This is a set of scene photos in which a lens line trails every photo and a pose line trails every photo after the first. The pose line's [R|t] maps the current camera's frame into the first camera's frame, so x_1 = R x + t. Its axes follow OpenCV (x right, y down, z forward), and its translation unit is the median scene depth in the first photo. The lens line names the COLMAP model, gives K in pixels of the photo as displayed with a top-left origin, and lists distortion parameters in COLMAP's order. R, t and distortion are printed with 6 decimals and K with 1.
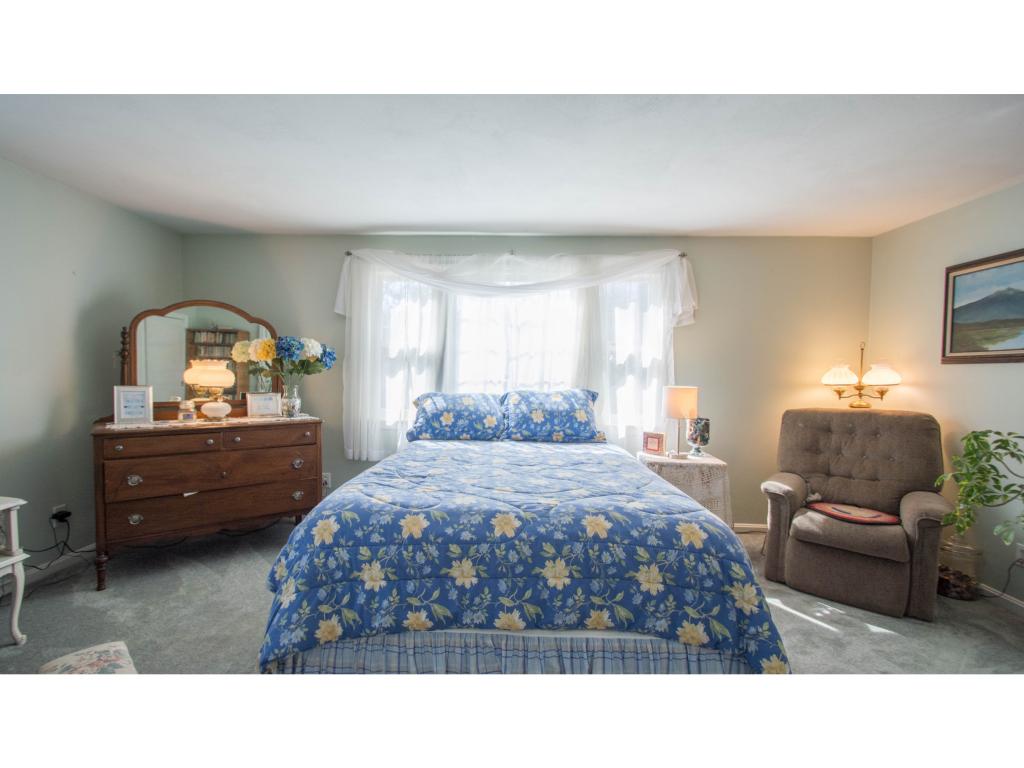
lens RADIAL K [[457.5, 0, 511.1], [0, 457.5, 390.6], [0, 0, 1]] dist [-0.001090, -0.000277]
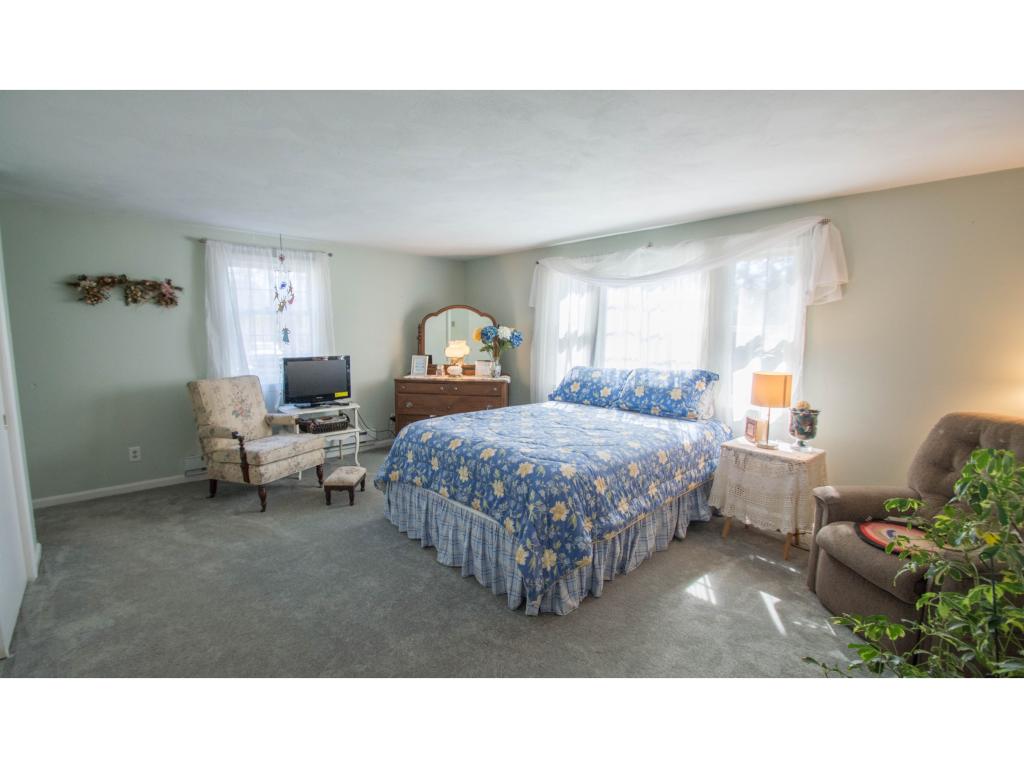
lens RADIAL K [[472.8, 0, 512.0], [0, 472.8, 384.0], [0, 0, 1]] dist [0.000867, 0.000114]
pose [[0.696720, 0.075975, -0.713309, 0.690313], [-0.028098, 0.996503, 0.078694, -0.047945], [0.716793, -0.034785, 0.696418, -0.069416]]
